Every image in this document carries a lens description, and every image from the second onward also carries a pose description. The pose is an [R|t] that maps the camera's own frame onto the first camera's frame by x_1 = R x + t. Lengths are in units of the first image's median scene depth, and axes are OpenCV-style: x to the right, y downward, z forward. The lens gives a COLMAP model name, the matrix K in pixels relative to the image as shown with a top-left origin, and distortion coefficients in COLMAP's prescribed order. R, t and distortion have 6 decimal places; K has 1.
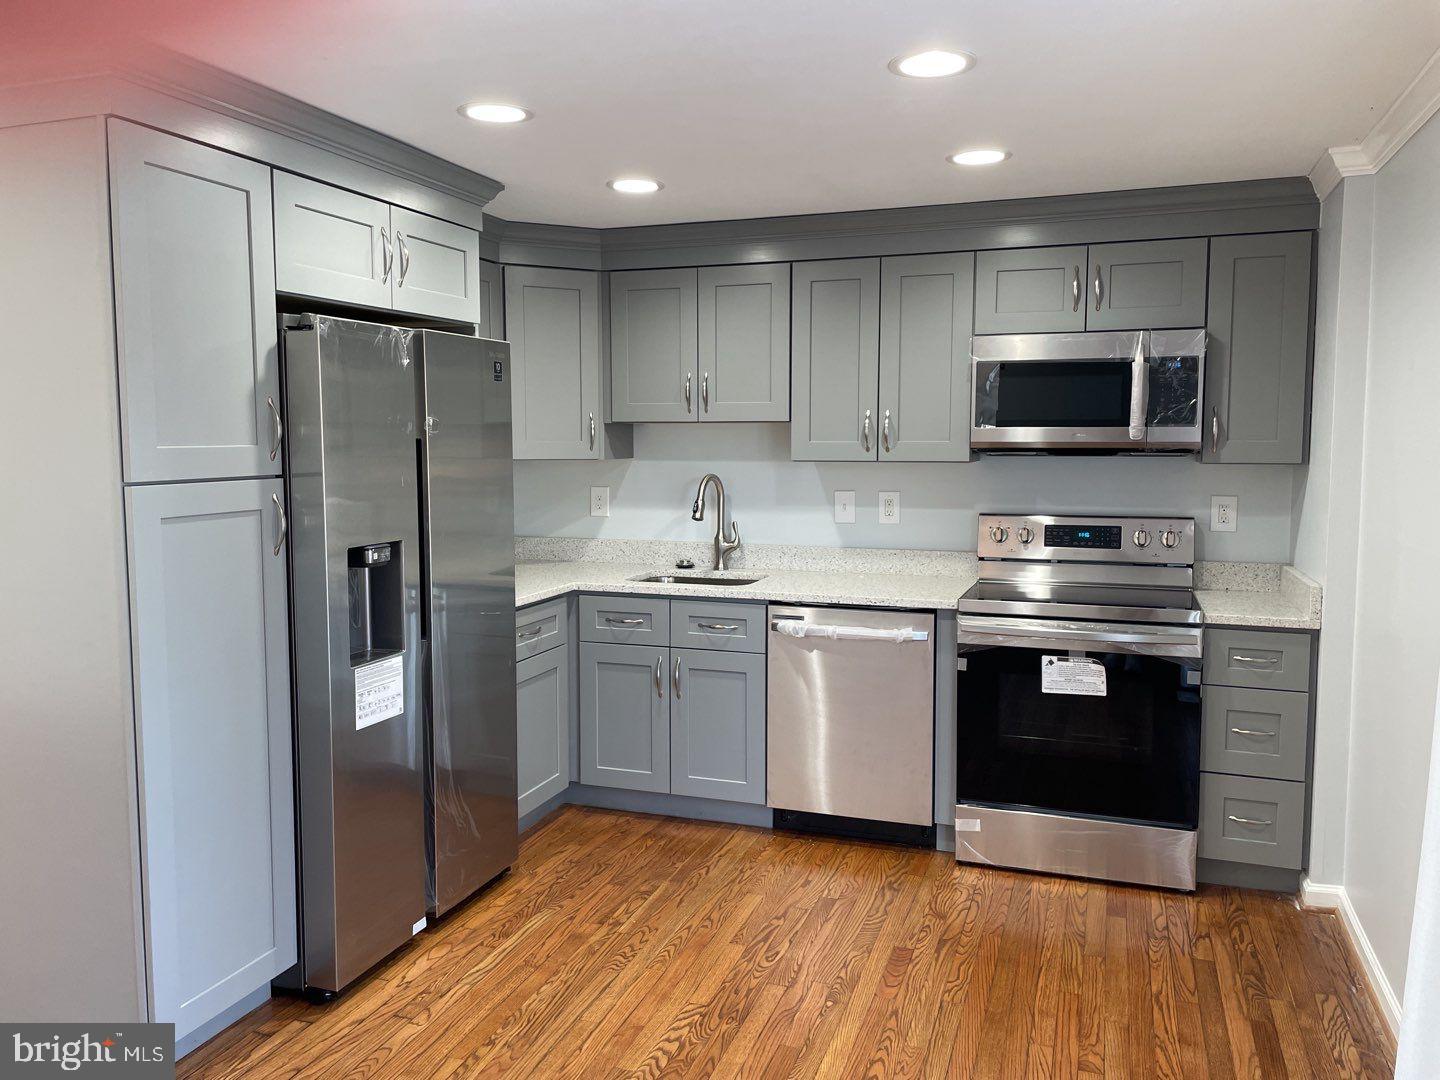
lens RADIAL K [[1079.6, 0, 722.0], [0, 1079.6, 534.4], [0, 0, 1]] dist [0.071558, -0.100915]
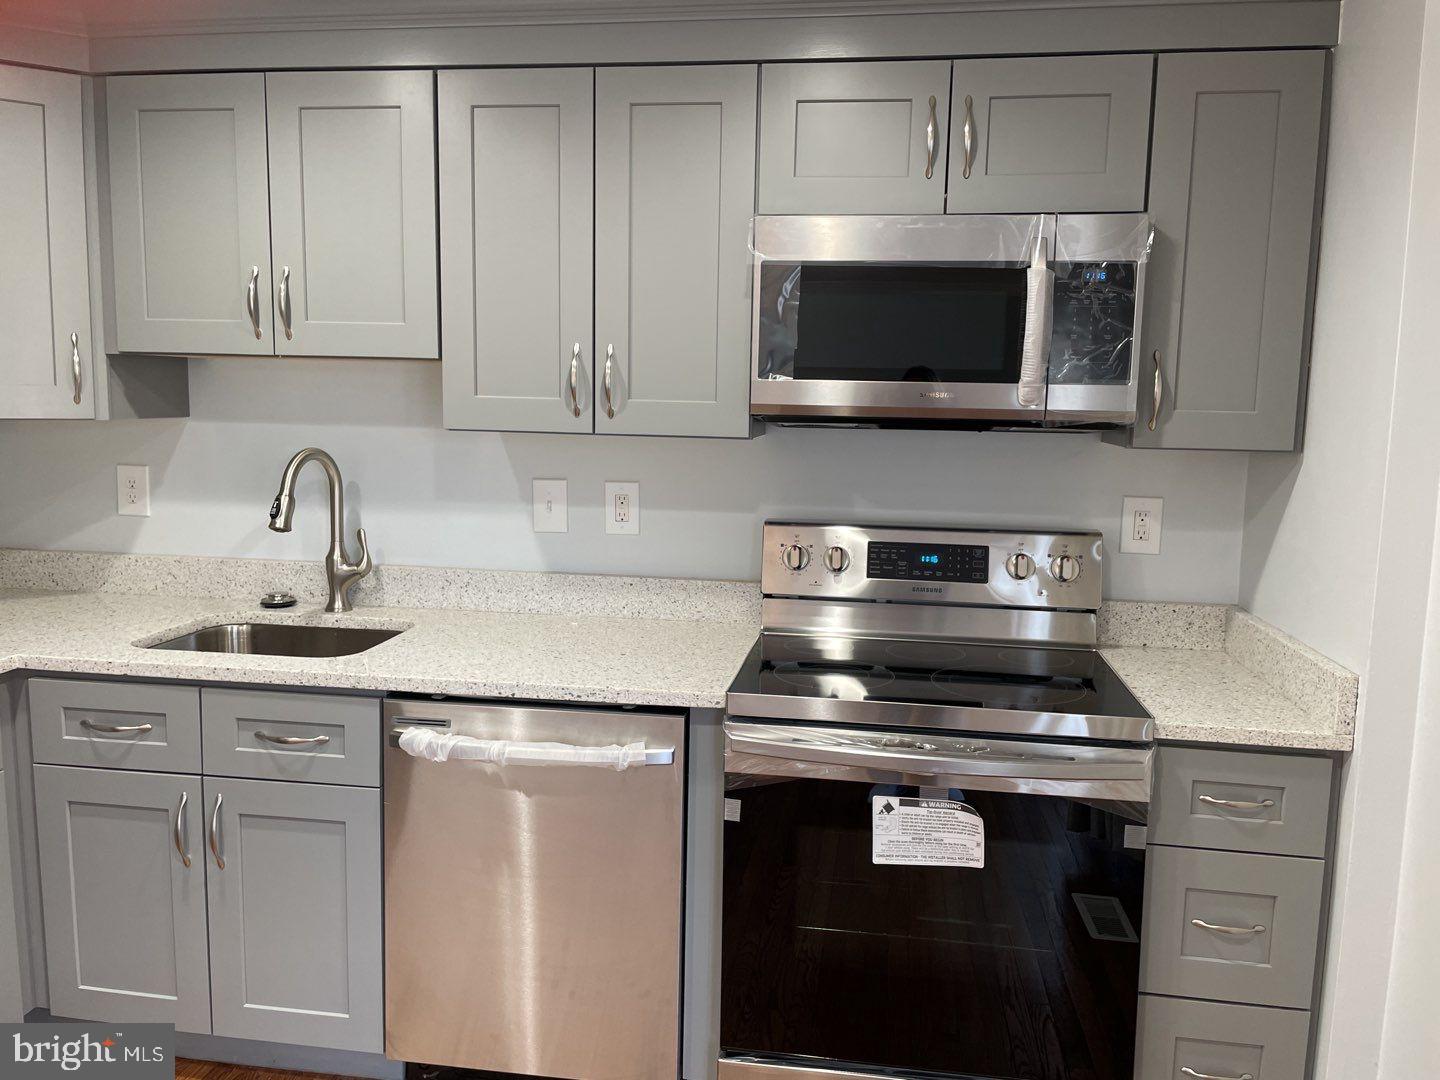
lens RADIAL K [[1092.7, 0, 715.5], [0, 1092.7, 530.5], [0, 0, 1]] dist [0.086315, -0.113736]
pose [[0.982287, -0.002694, 0.187366, 0.104734], [-0.004462, 0.999277, 0.037758, -0.041065], [-0.187332, -0.037925, 0.981564, 0.442225]]
